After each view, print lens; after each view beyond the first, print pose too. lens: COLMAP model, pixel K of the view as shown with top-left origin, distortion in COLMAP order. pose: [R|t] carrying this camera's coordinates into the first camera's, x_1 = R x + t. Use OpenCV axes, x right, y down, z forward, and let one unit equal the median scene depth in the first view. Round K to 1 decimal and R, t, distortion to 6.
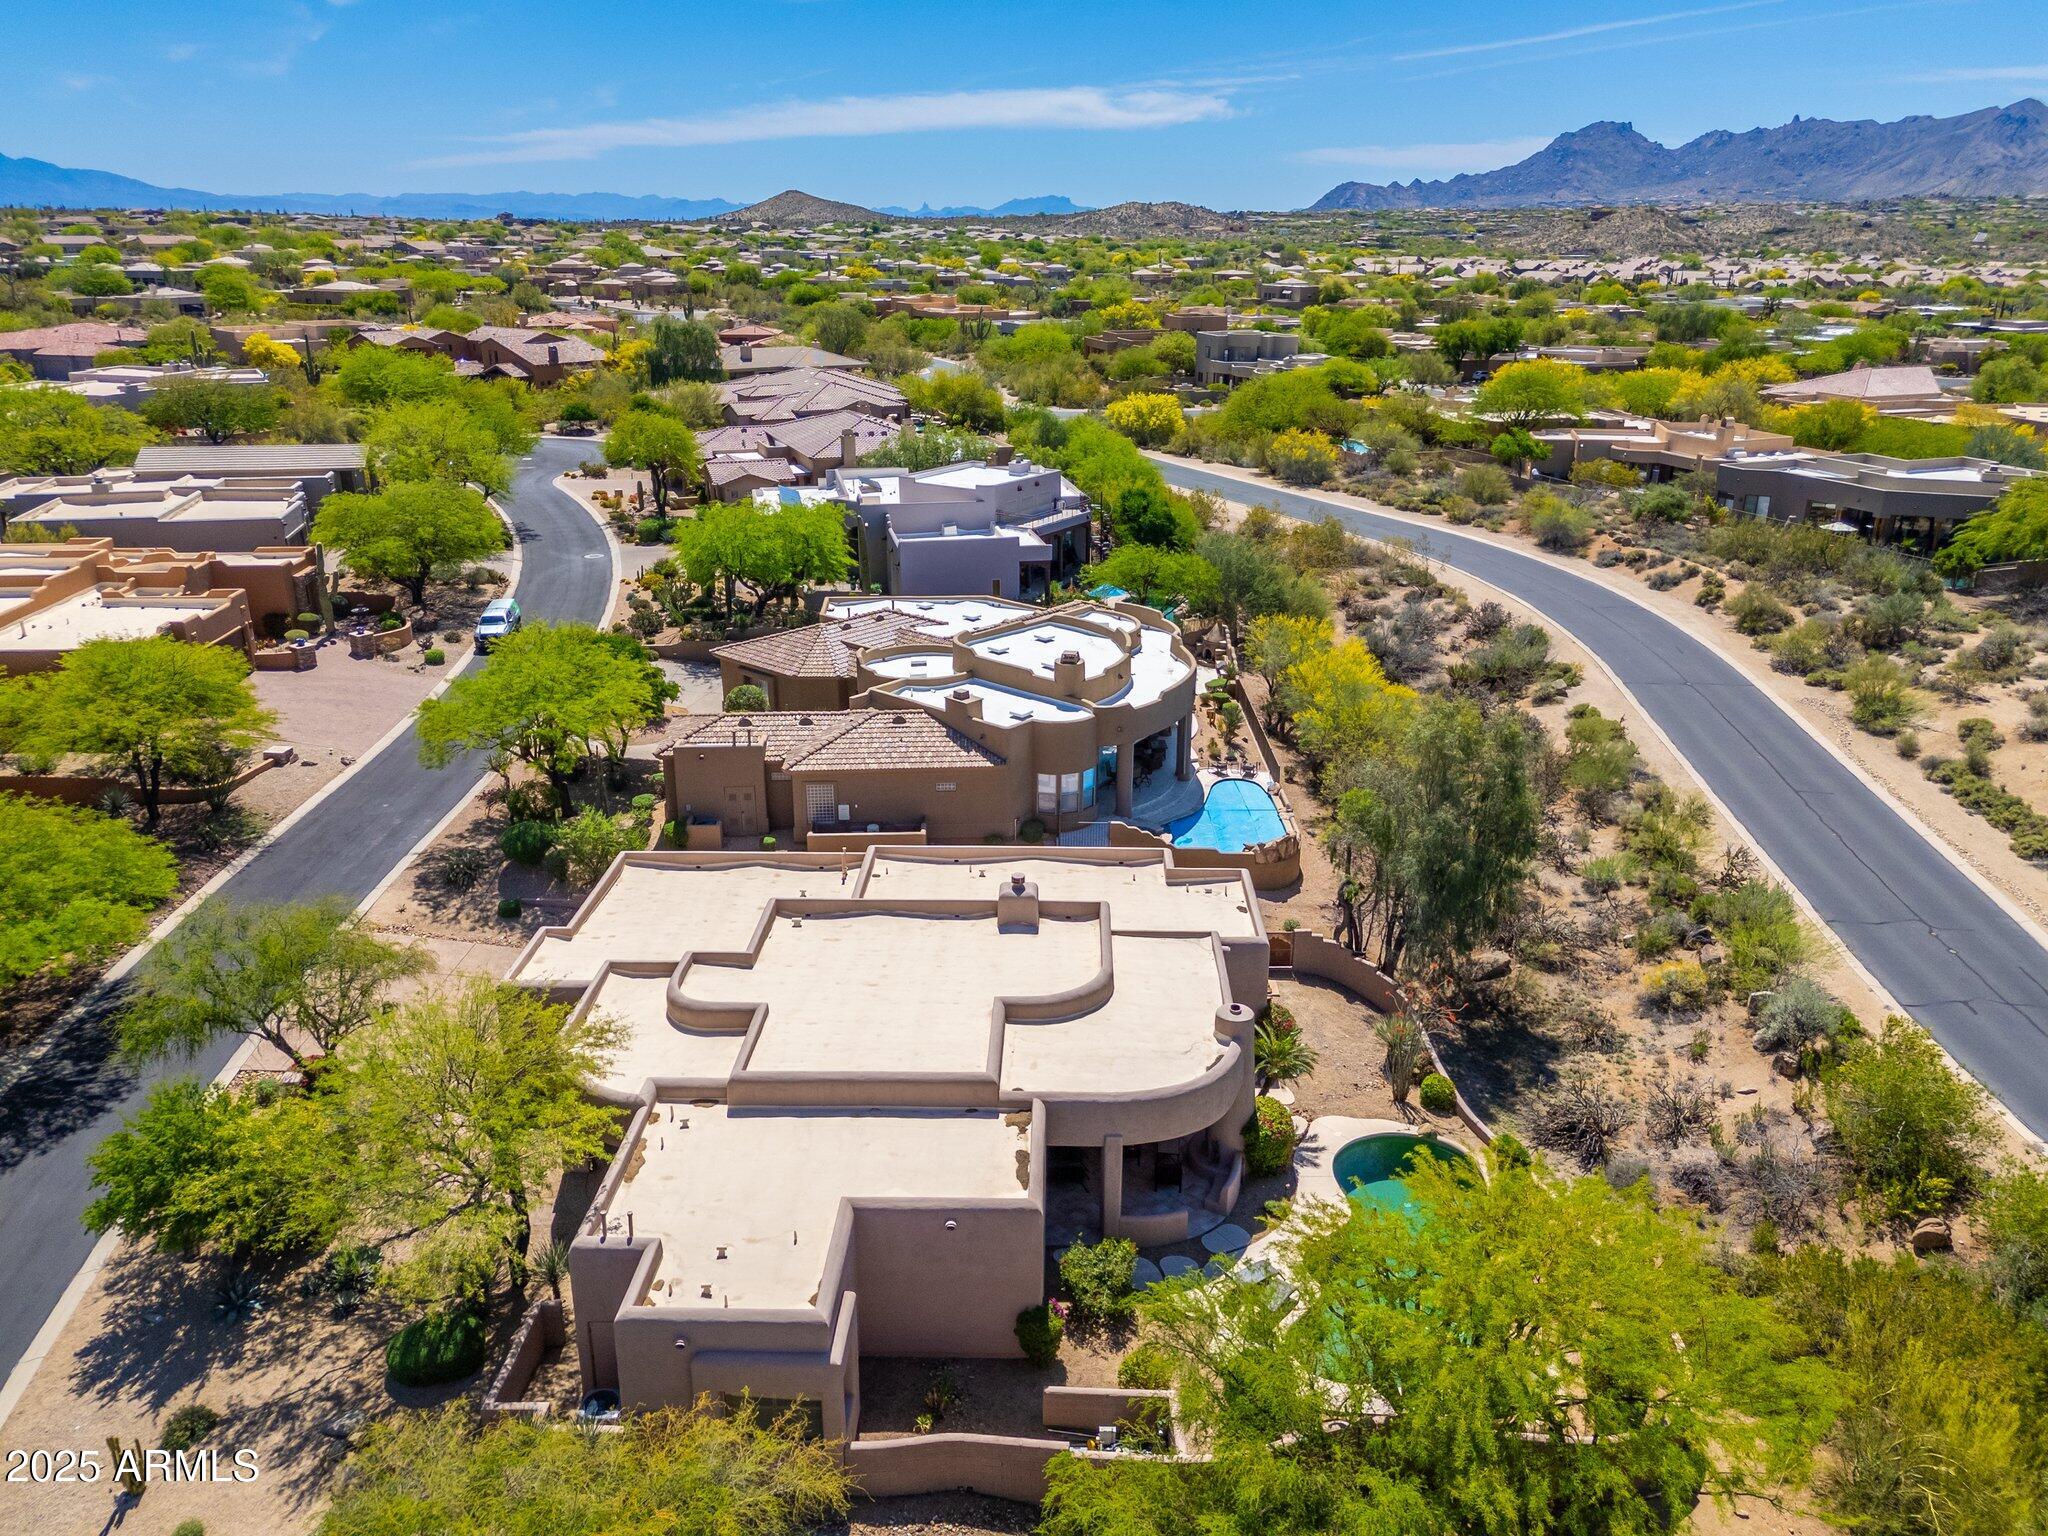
lens RADIAL K [[1501.6, 0, 1031.3], [0, 1501.6, 774.7], [0, 0, 1]] dist [0.087908, -0.060691]
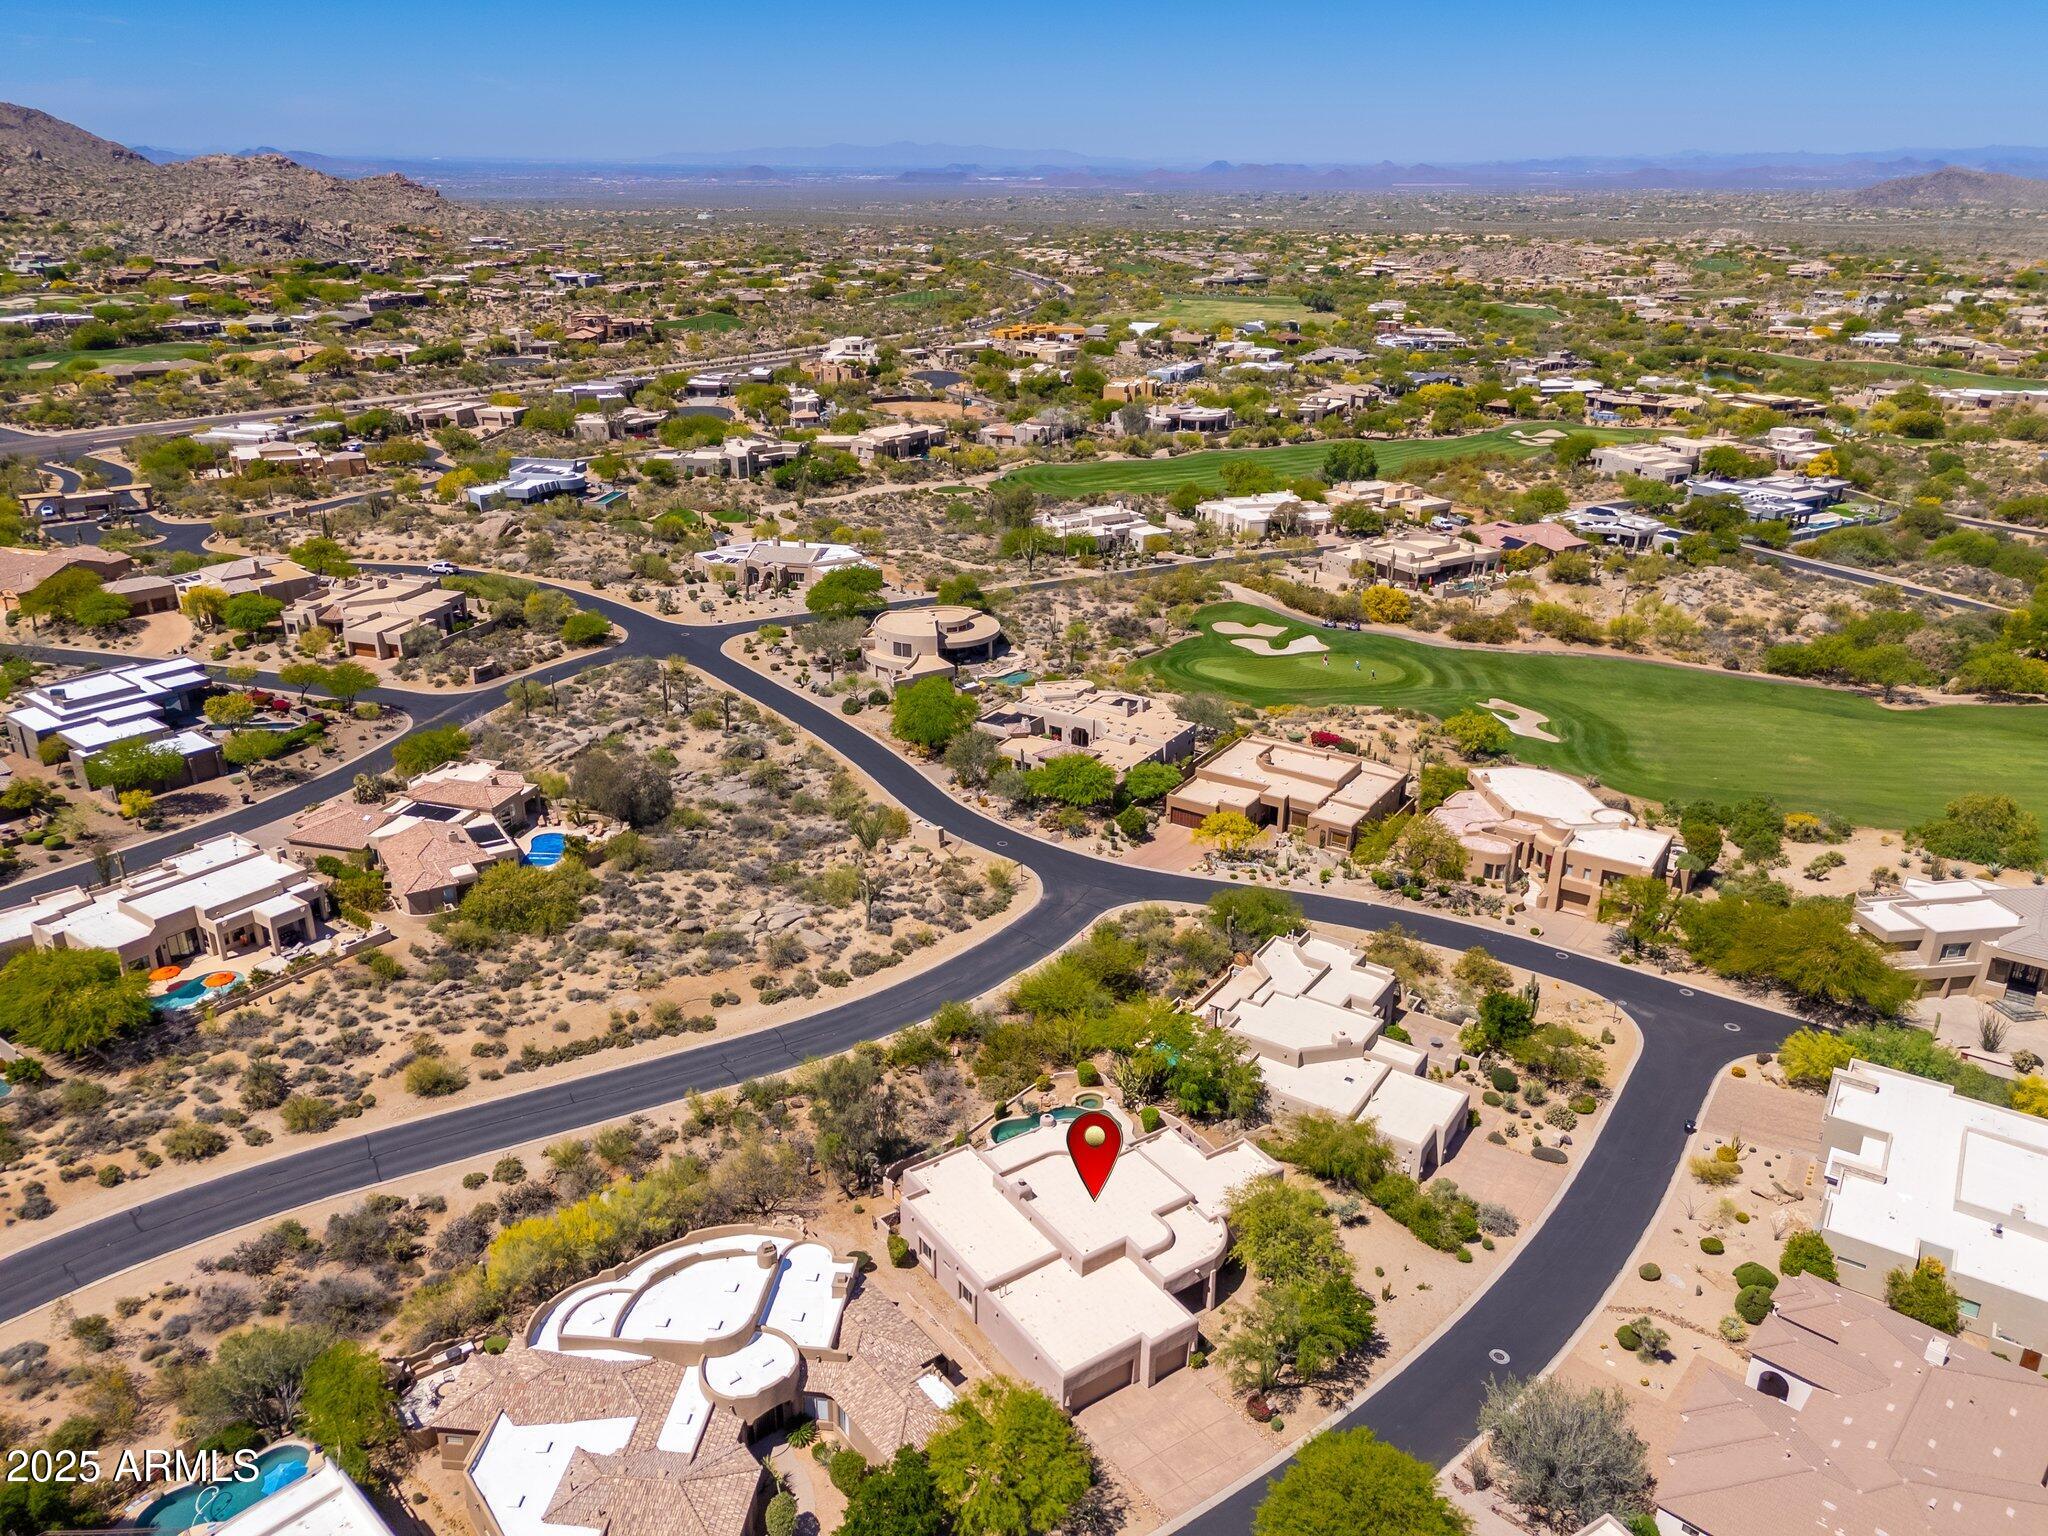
lens RADIAL K [[1501.6, 0, 1034.2], [0, 1501.6, 765.3], [0, 0, 1]] dist [0.087908, -0.060691]
pose [[-0.590799, -0.312257, 0.743944, -0.880675], [0.267412, 0.794167, 0.545701, -0.966199], [-0.761214, 0.521339, -0.385692, 0.893703]]
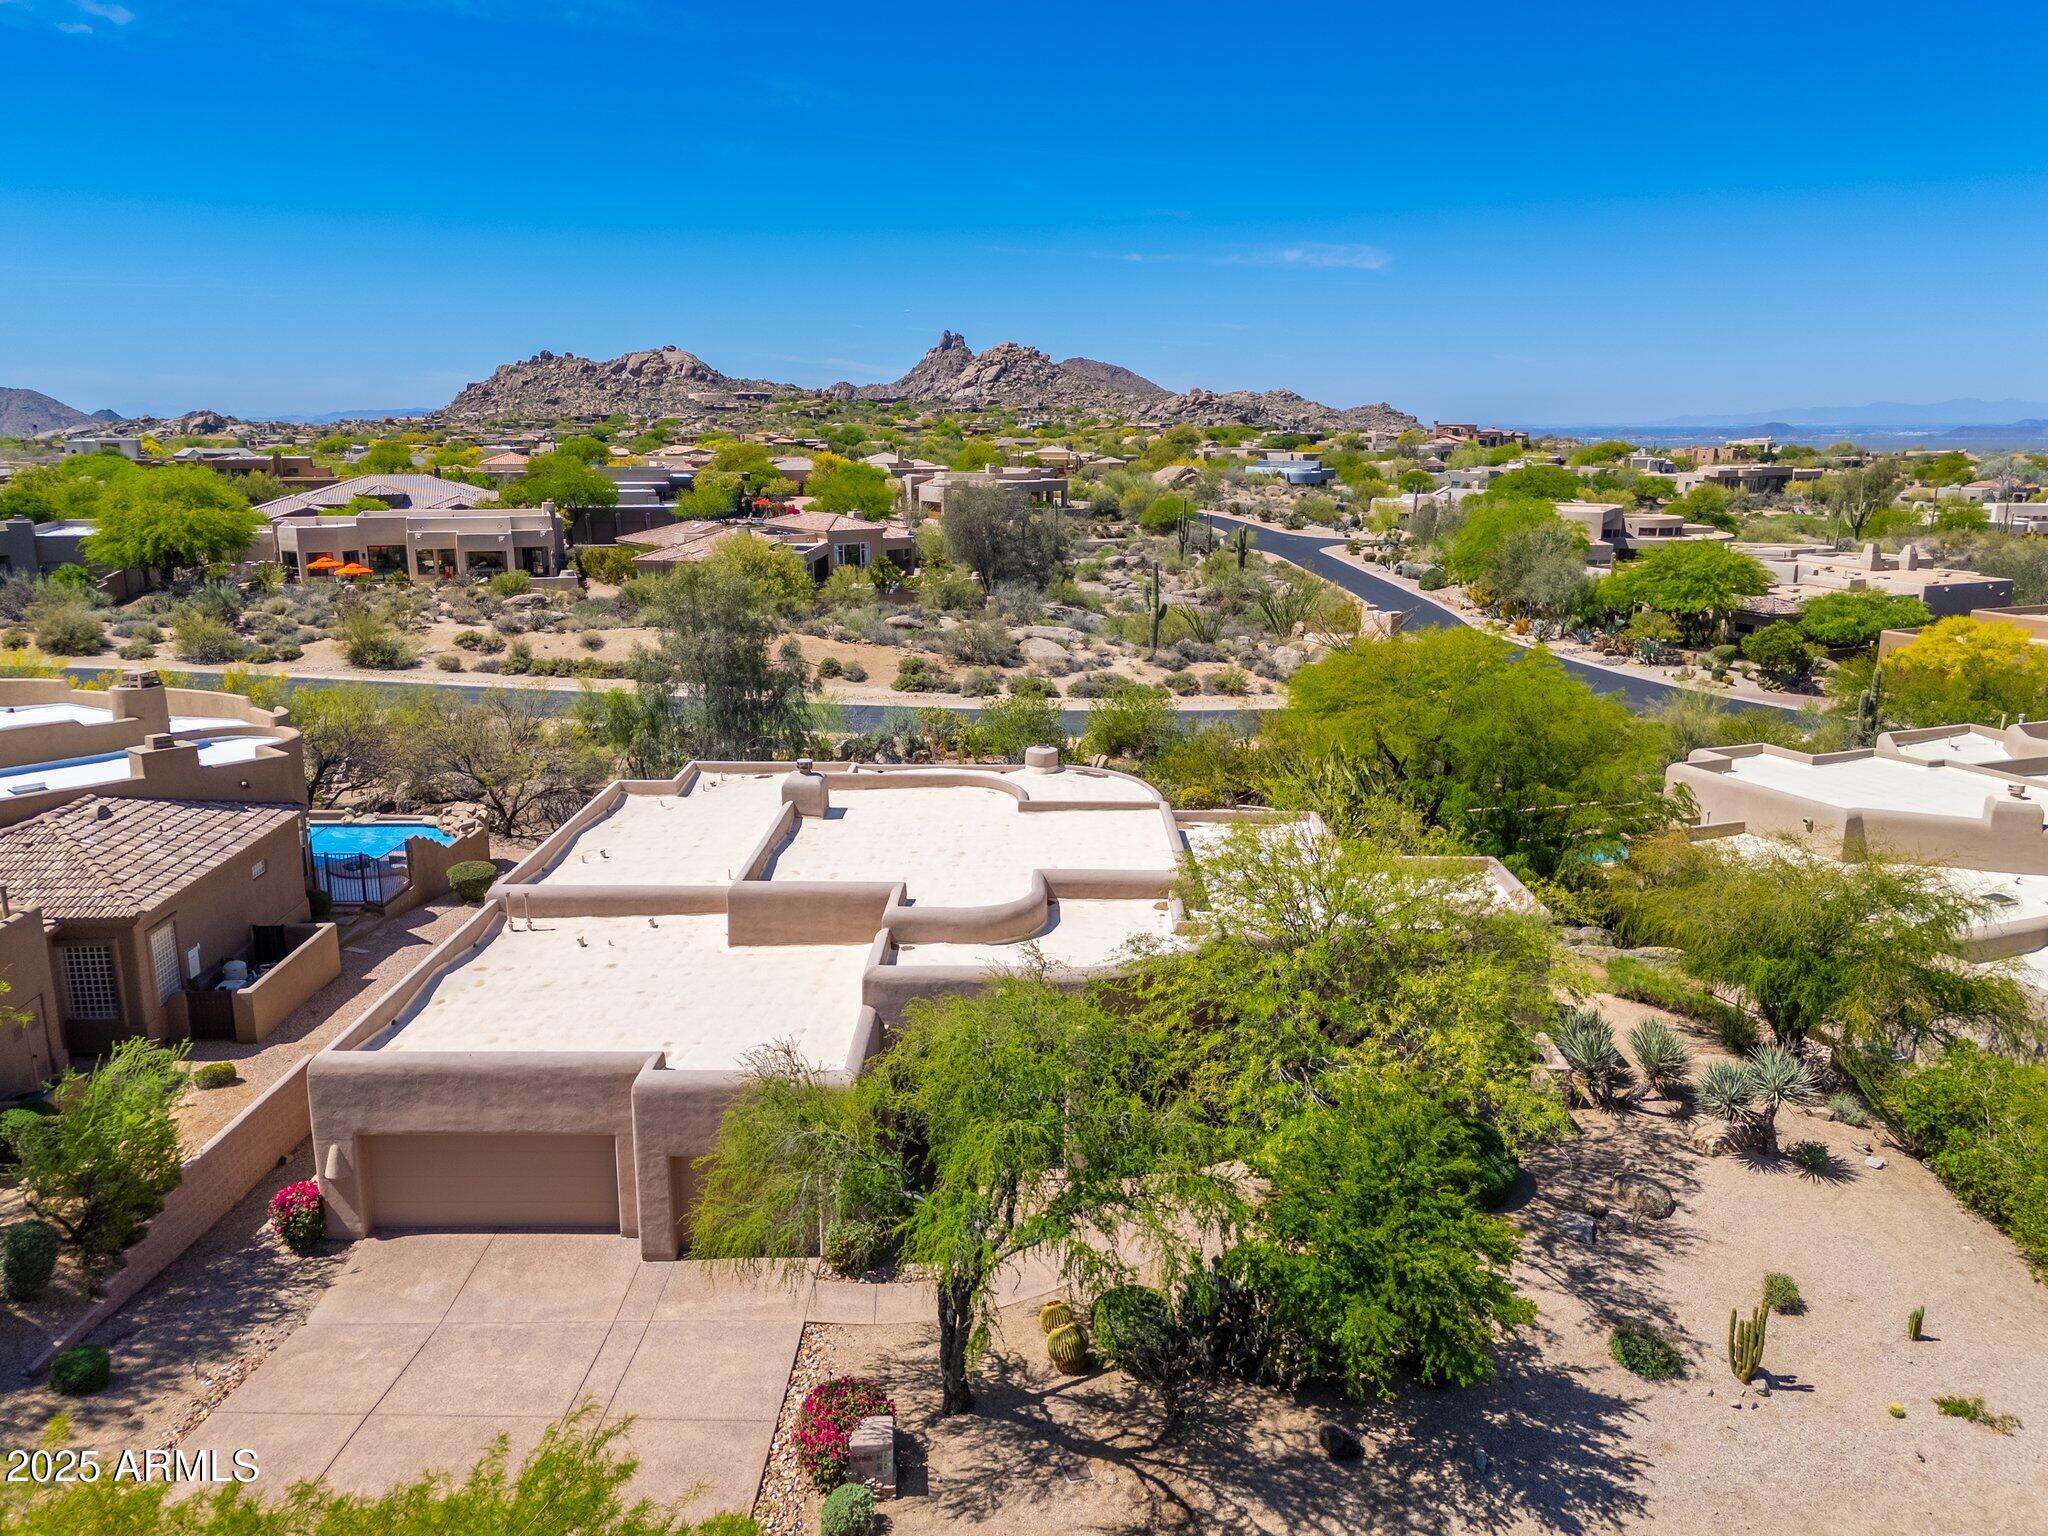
lens RADIAL K [[1501.6, 0, 1030.8], [0, 1501.6, 764.9], [0, 0, 1]] dist [0.087908, -0.060691]
pose [[-0.018007, -0.229773, 0.973078, -0.506805], [0.343154, 0.912700, 0.221866, -0.047354], [-0.939107, 0.337911, 0.062412, 0.477130]]
